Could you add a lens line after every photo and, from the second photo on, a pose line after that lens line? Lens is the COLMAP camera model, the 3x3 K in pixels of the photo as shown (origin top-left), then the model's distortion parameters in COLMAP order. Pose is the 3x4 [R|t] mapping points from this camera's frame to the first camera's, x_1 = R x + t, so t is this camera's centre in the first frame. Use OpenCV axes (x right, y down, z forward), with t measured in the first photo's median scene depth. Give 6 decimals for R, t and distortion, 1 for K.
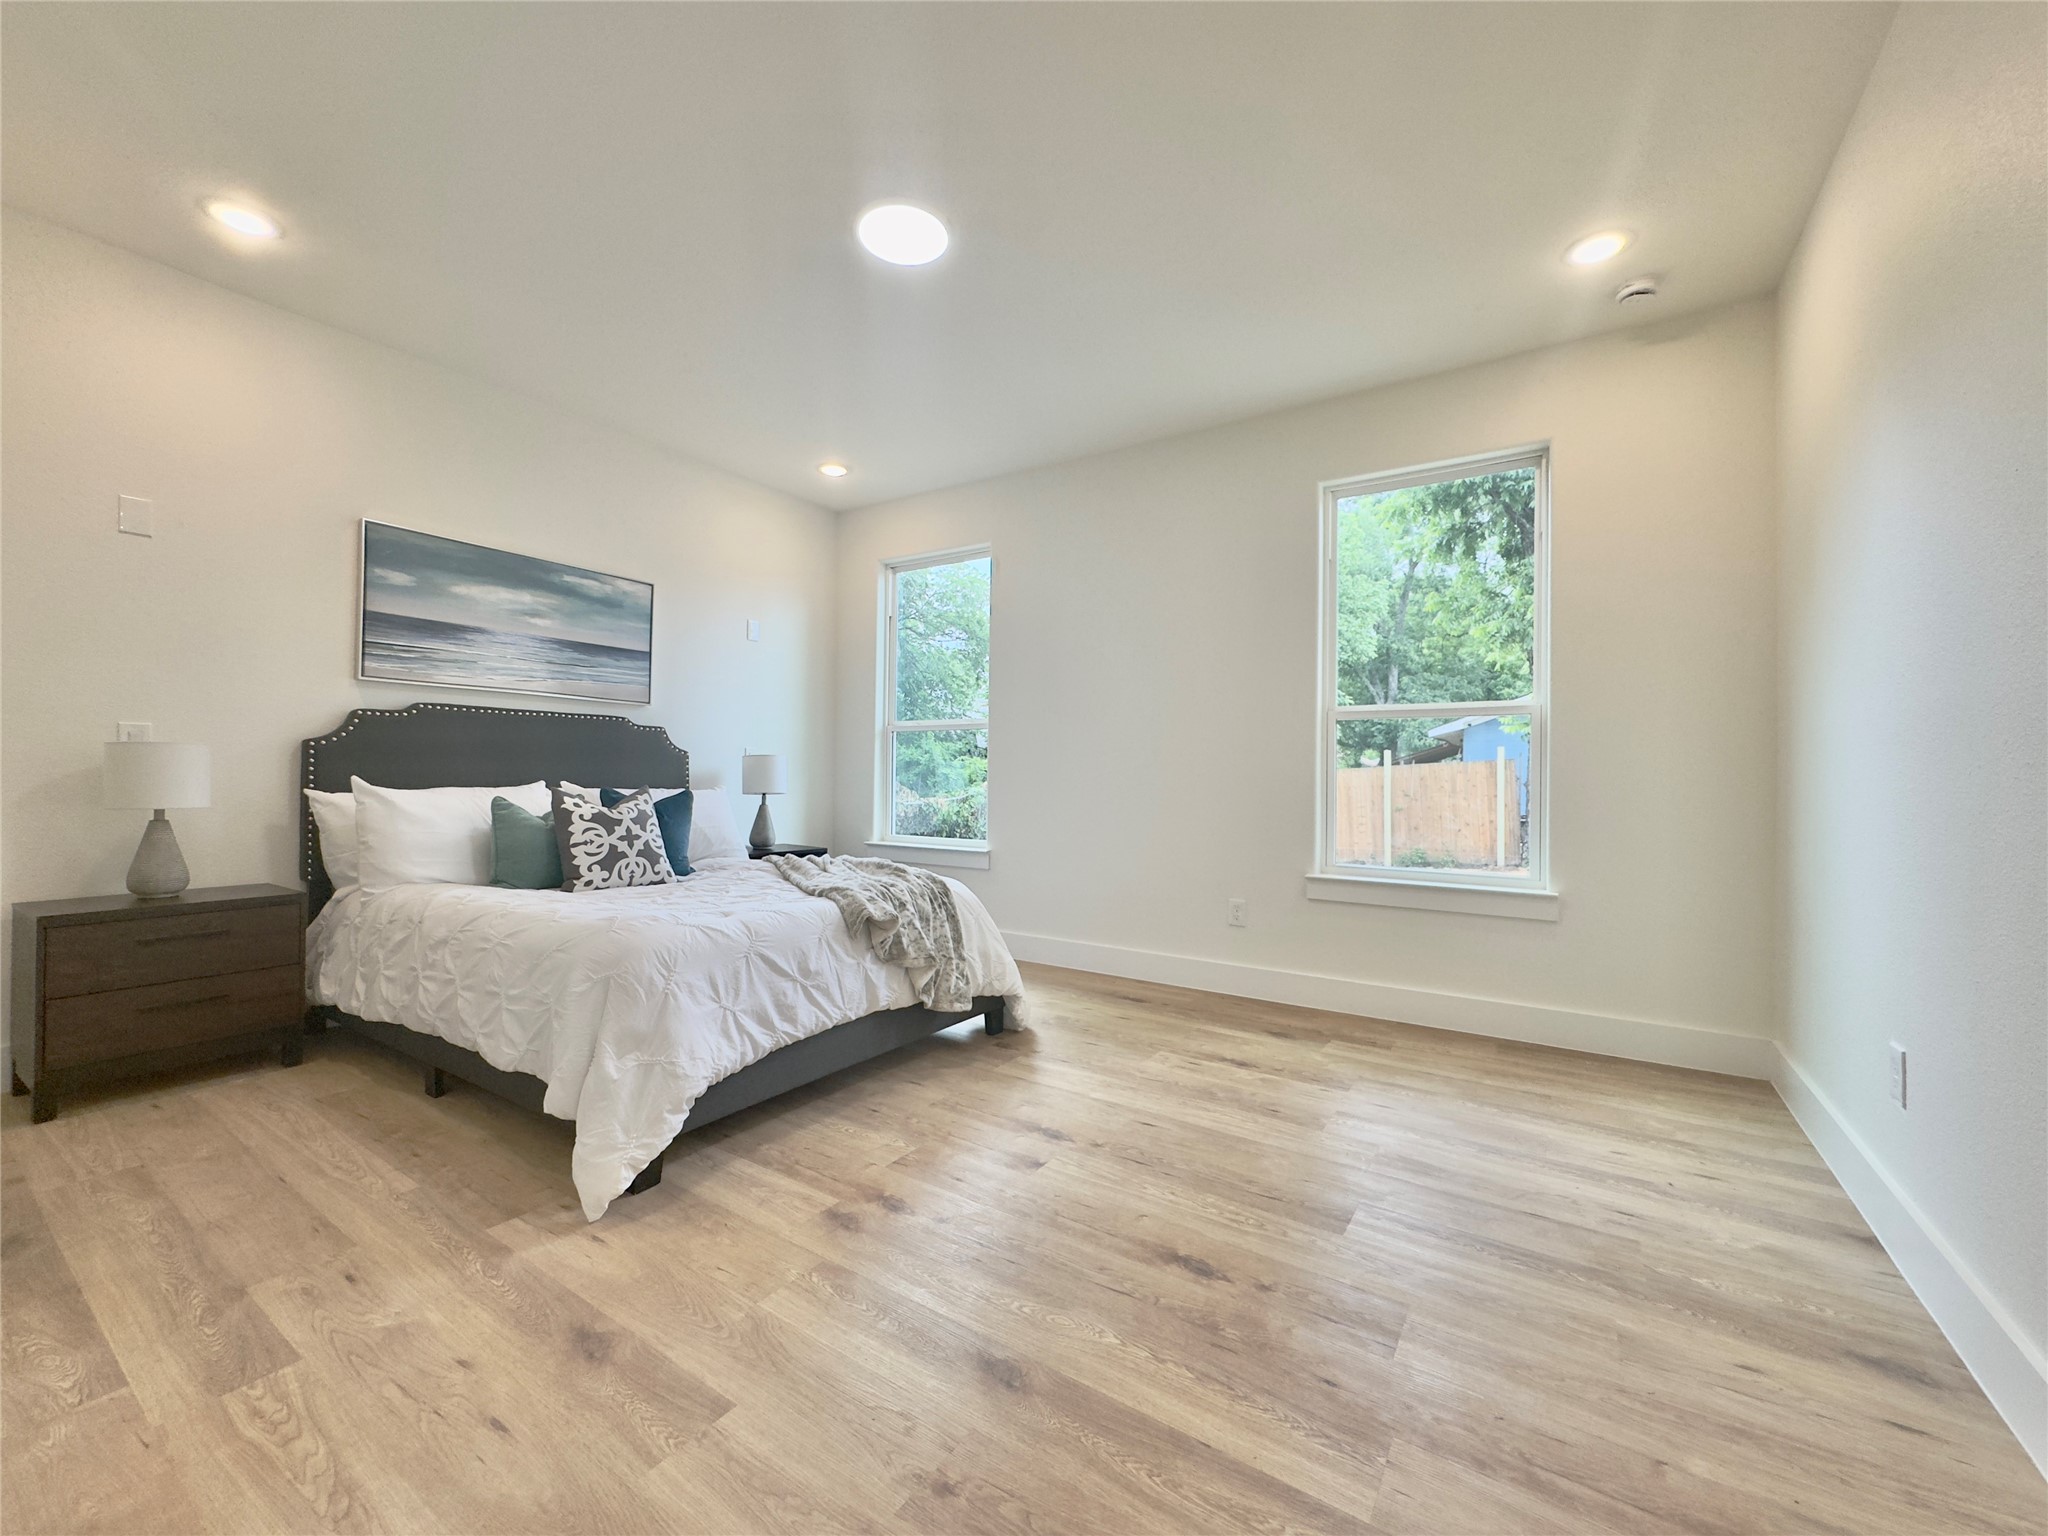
lens RADIAL K [[818.1, 0, 1024.0], [0, 818.1, 768.0], [0, 0, 1]] dist [-0.003709, -0.000151]
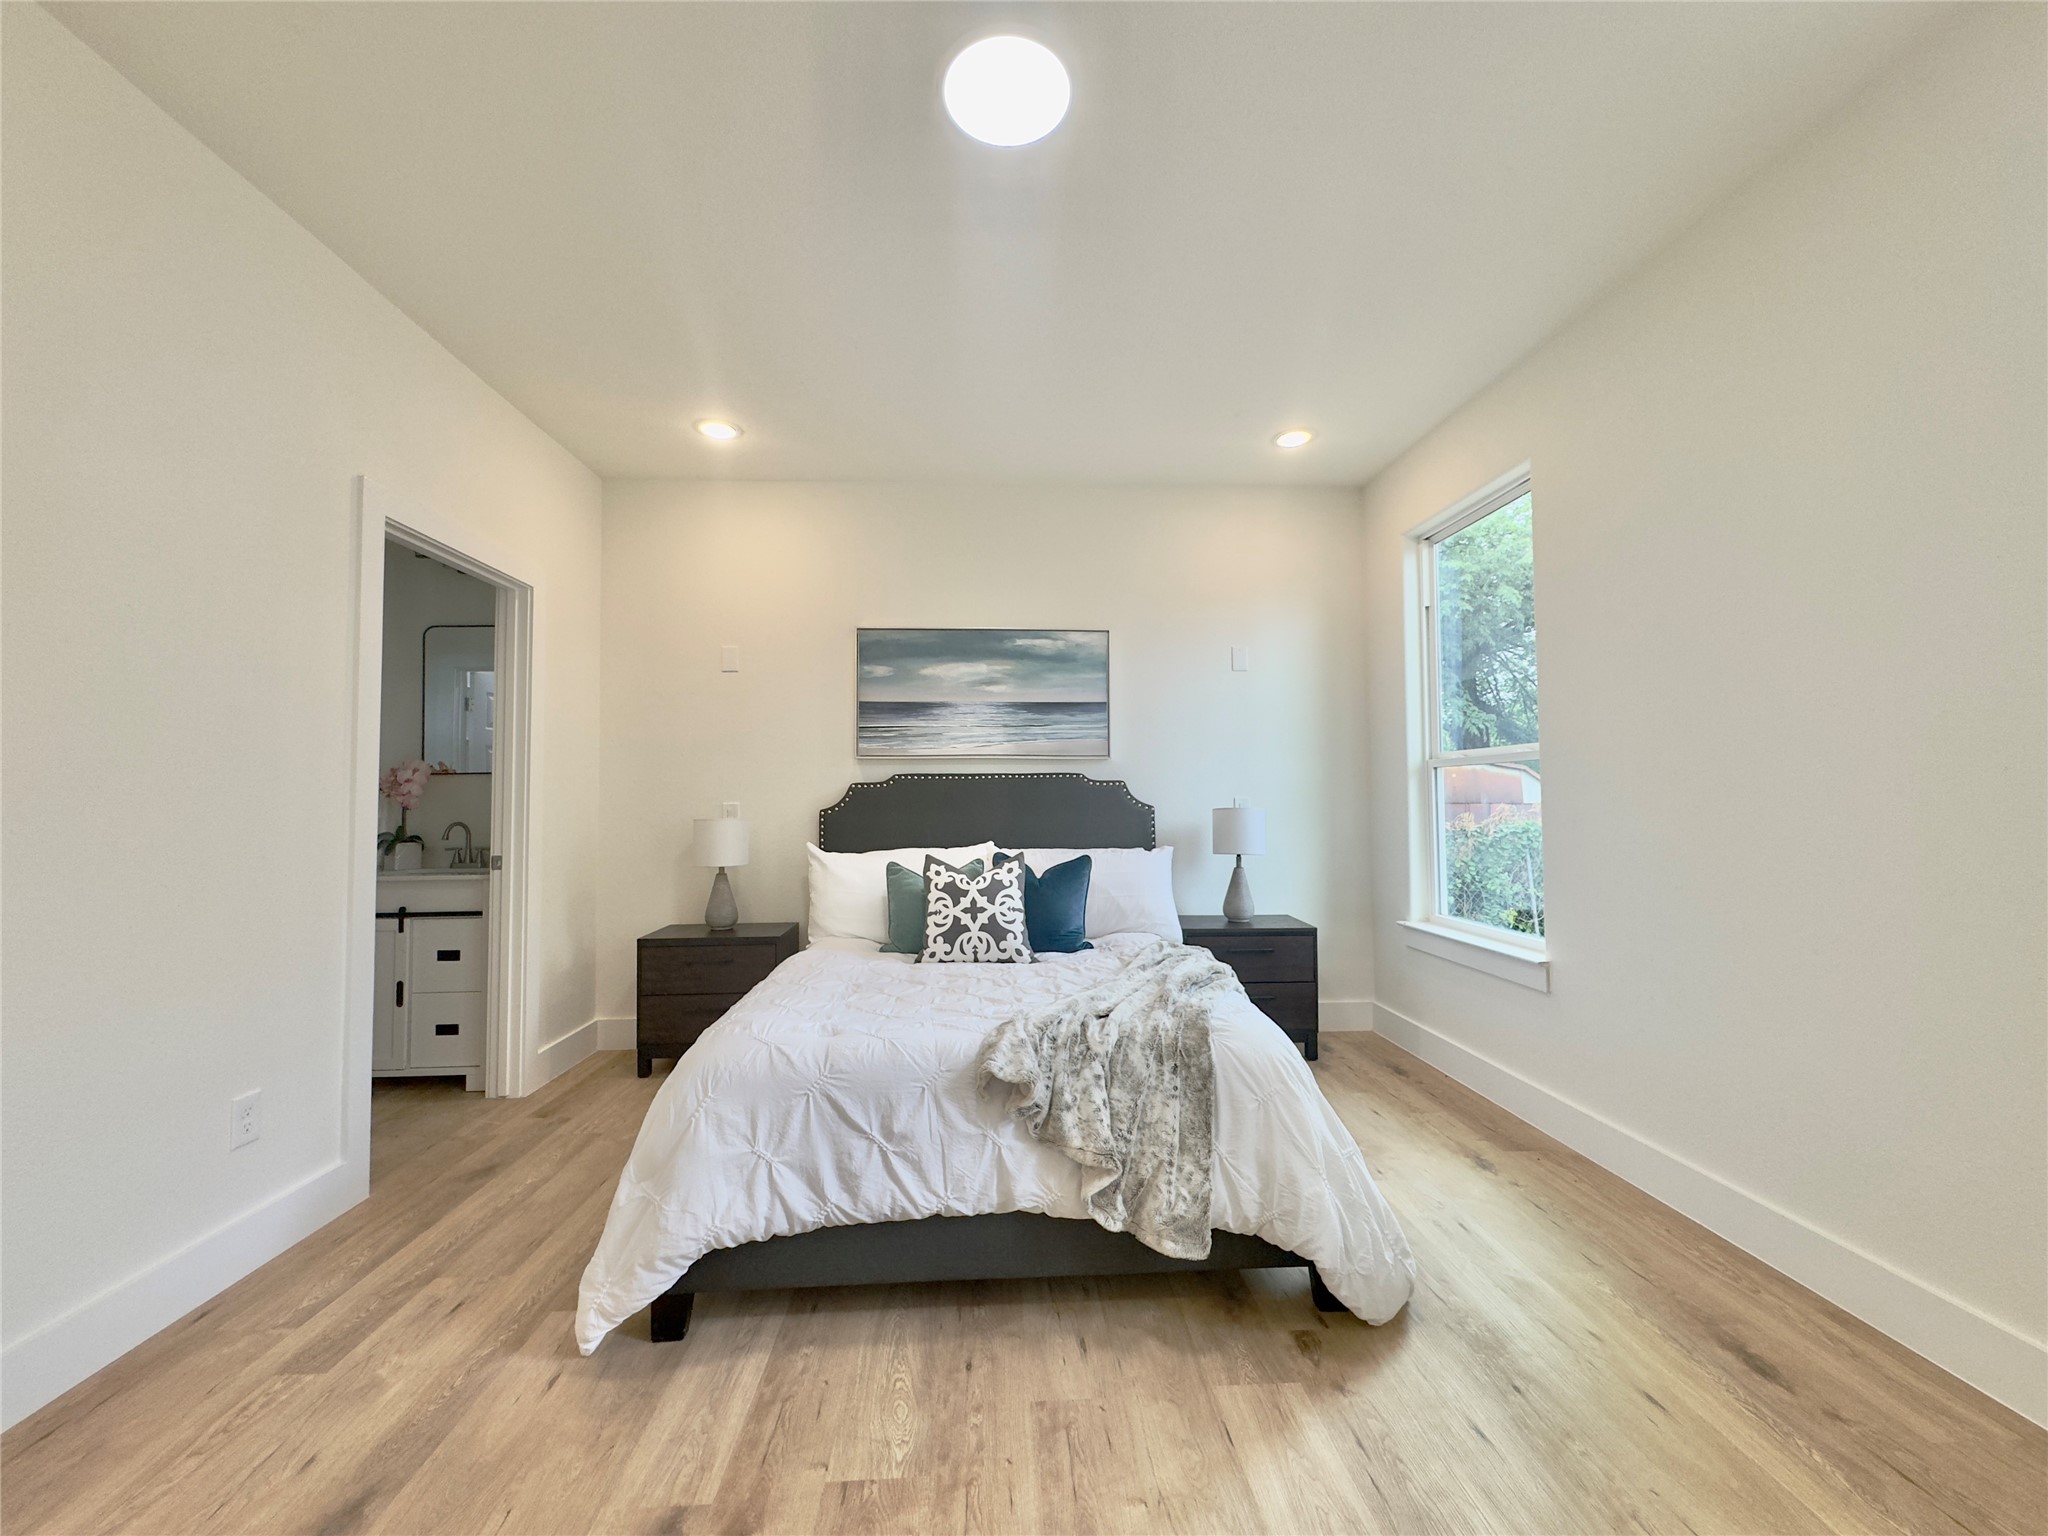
lens RADIAL K [[816.2, 0, 1024.0], [0, 816.2, 768.0], [0, 0, 1]] dist [-0.001368, 0.000209]
pose [[0.595779, -0.048936, -0.801656, 0.320993], [0.023912, 0.998780, -0.043198, -0.037278], [0.802793, 0.006567, 0.596222, 0.489486]]
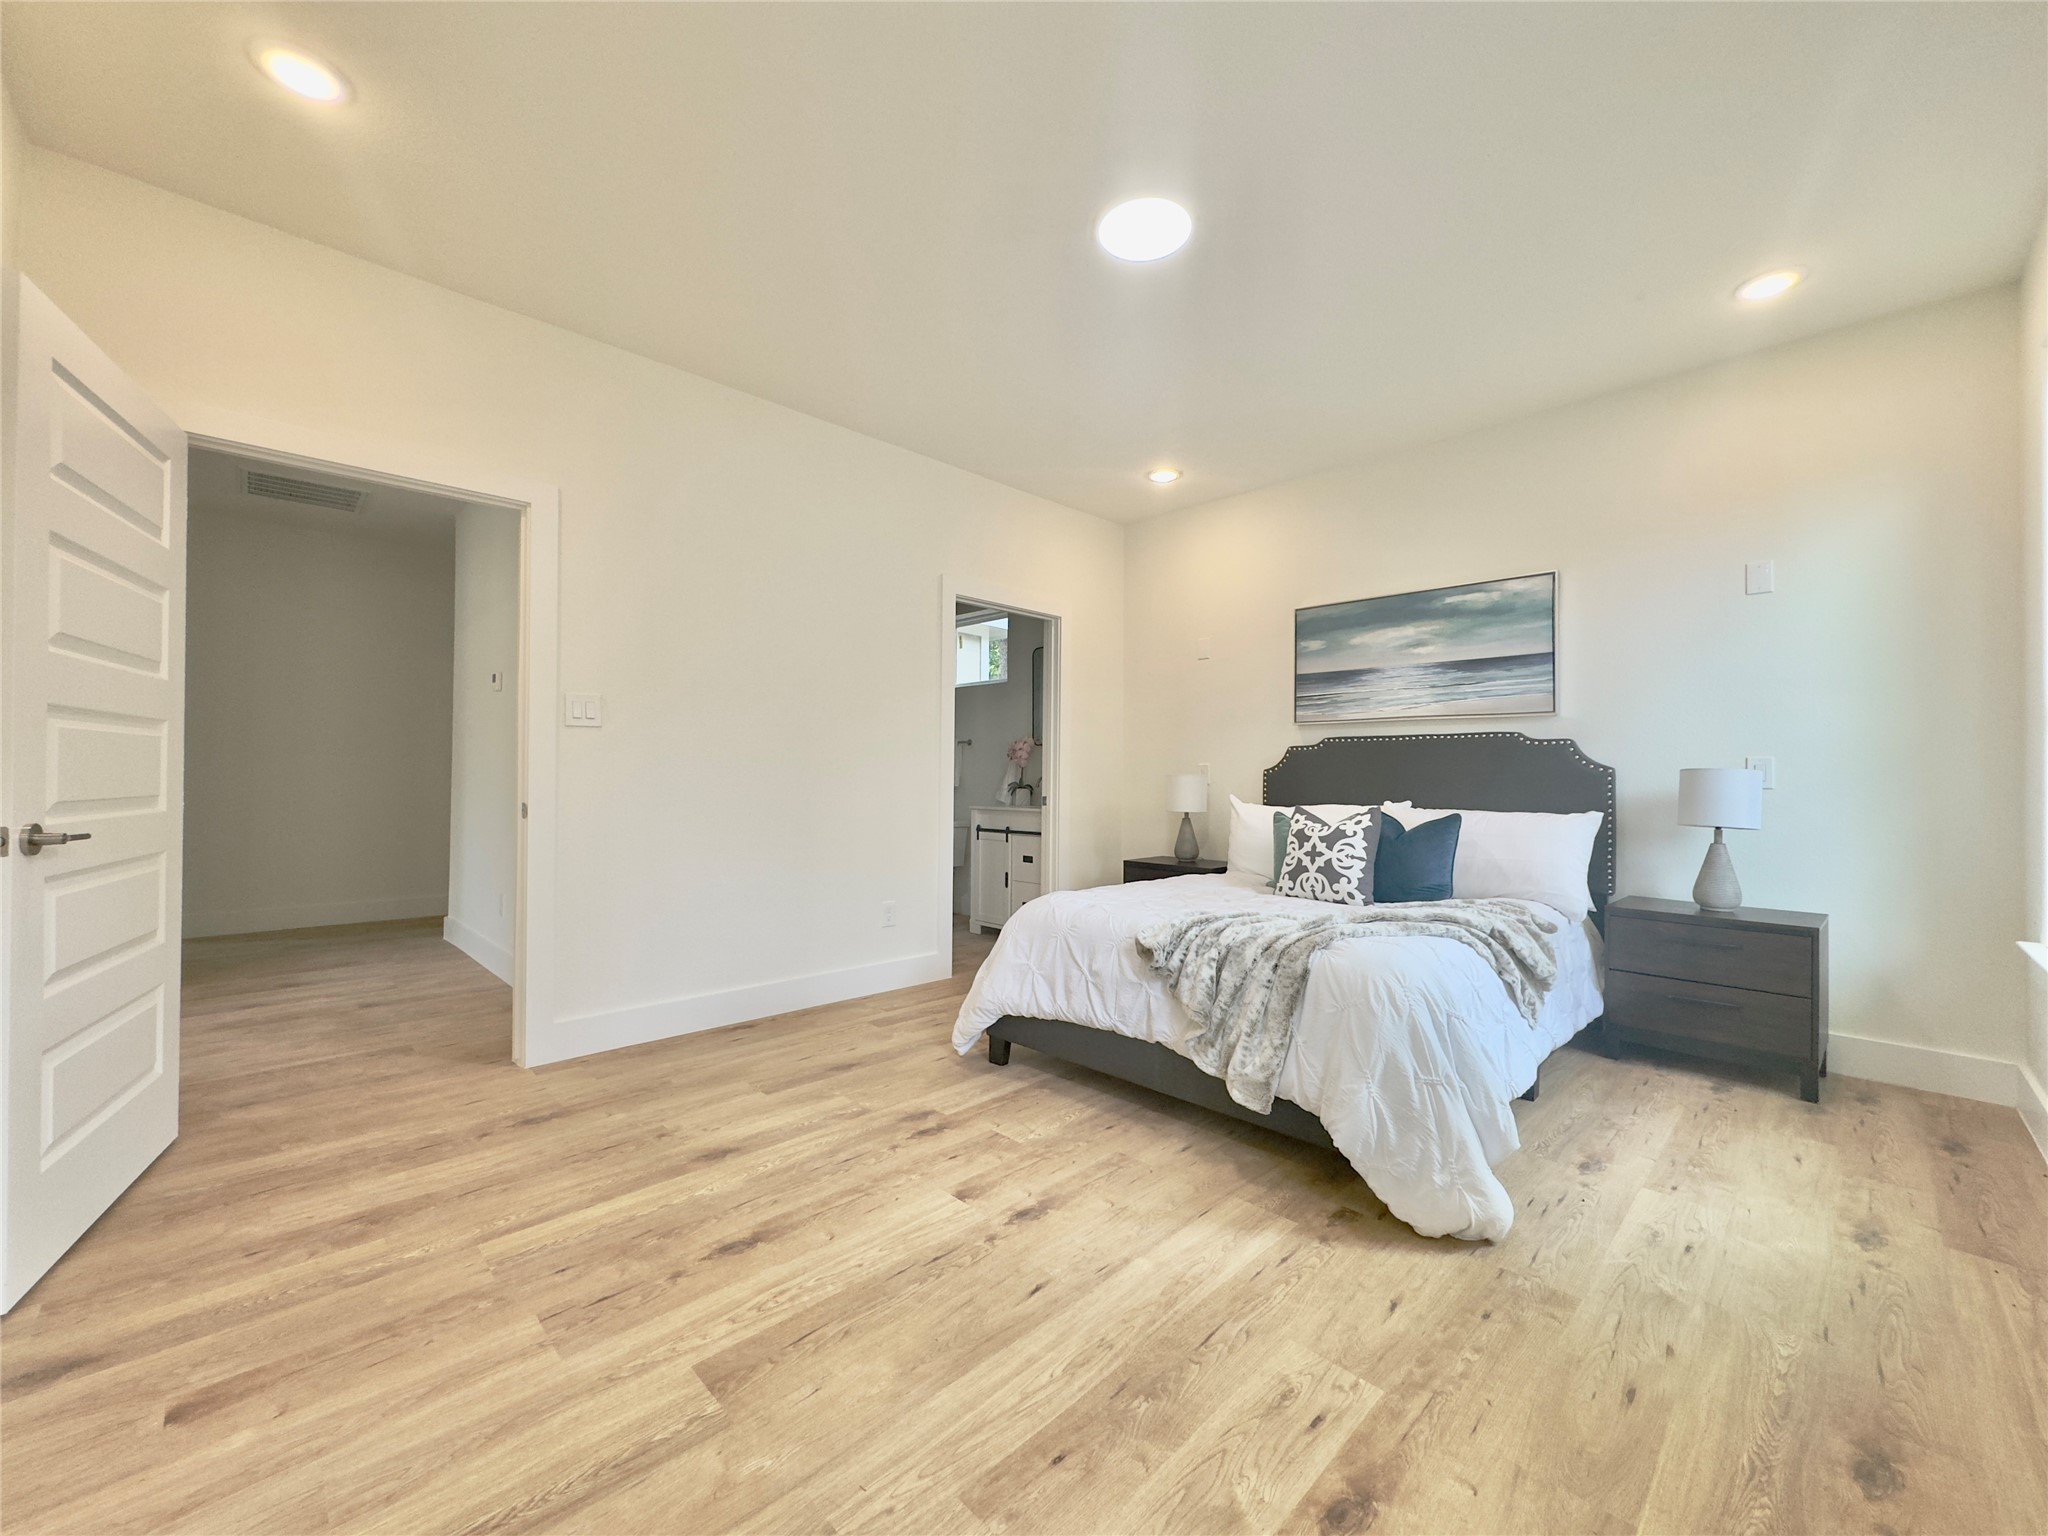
lens RADIAL K [[816.2, 0, 1024.0], [0, 816.2, 768.0], [0, 0, 1]] dist [-0.001368, 0.000209]
pose [[-0.206176, -0.026554, -0.978155, 0.651241], [0.000144, 0.999631, -0.027167, 0.001860], [0.978515, -0.005742, -0.206096, 0.861919]]
